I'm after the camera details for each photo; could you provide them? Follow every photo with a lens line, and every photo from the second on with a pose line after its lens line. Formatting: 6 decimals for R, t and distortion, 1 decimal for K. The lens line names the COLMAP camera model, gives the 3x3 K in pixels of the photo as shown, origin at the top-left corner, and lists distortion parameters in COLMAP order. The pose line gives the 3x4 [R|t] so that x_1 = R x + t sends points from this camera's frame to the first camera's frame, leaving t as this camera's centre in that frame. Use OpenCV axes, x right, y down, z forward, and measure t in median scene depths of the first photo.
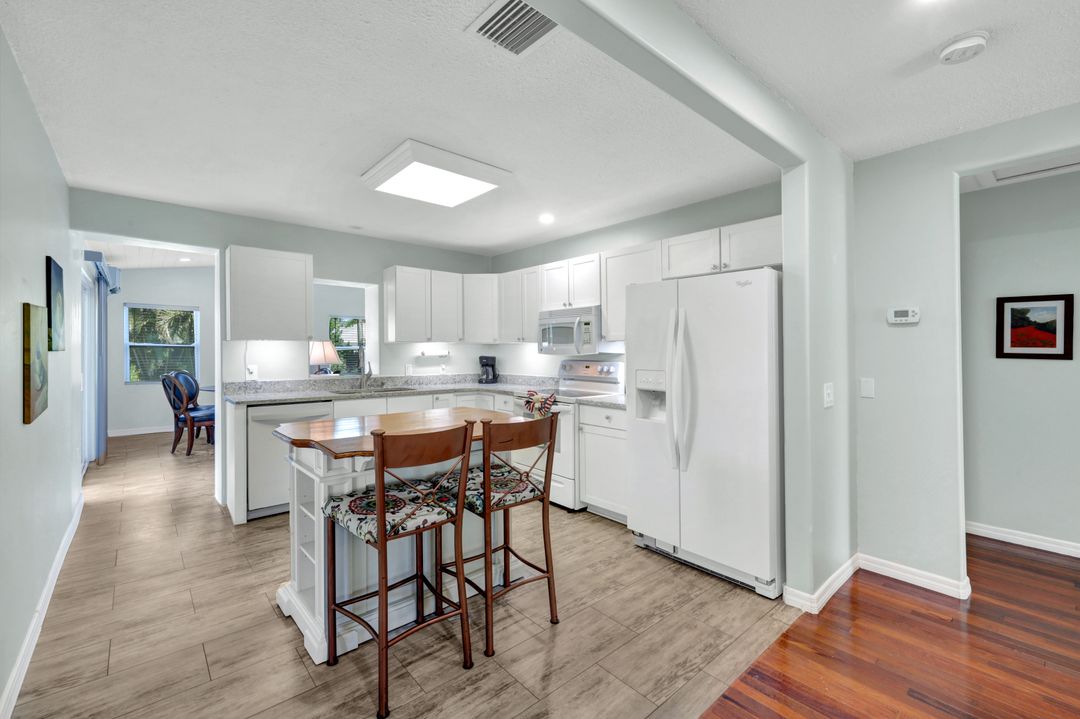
lens RADIAL K [[458.7, 0, 537.4], [0, 458.7, 359.1], [0, 0, 1]] dist [0.000305, 0.000079]
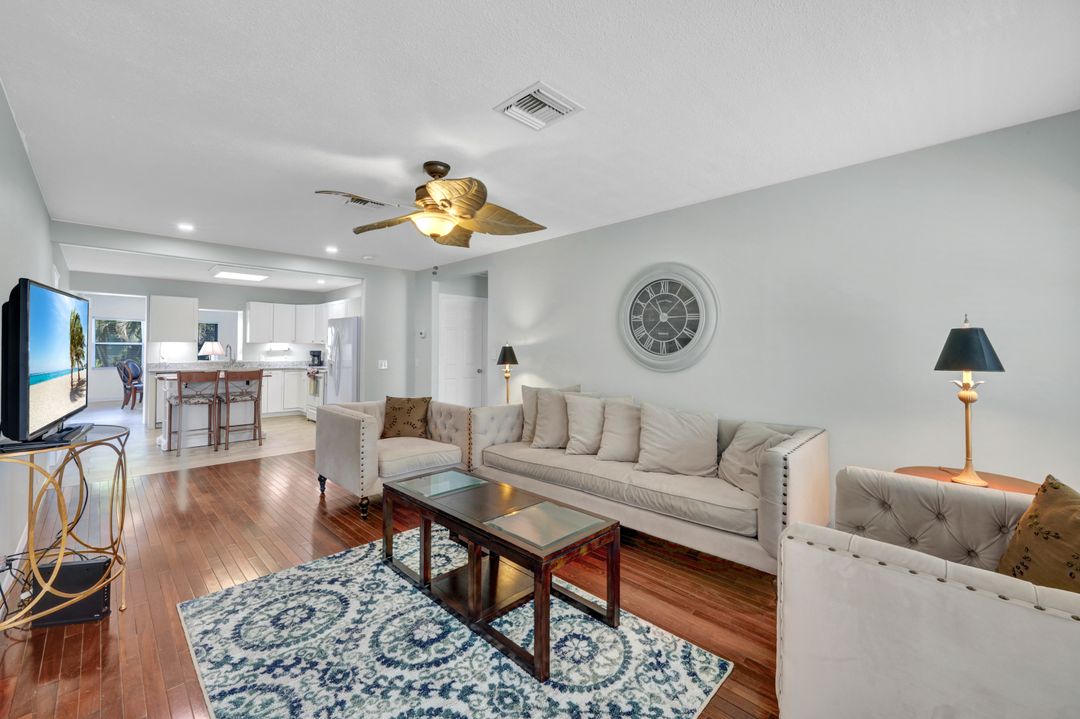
lens RADIAL K [[434.2, 0, 543.8], [0, 434.2, 350.6], [0, 0, 1]] dist [0.002535, -0.000013]
pose [[0.996956, 0.001753, 0.077949, 0.637540], [-0.000758, 0.999918, -0.012781, 0.014218], [-0.077965, 0.012683, 0.996875, -0.730048]]
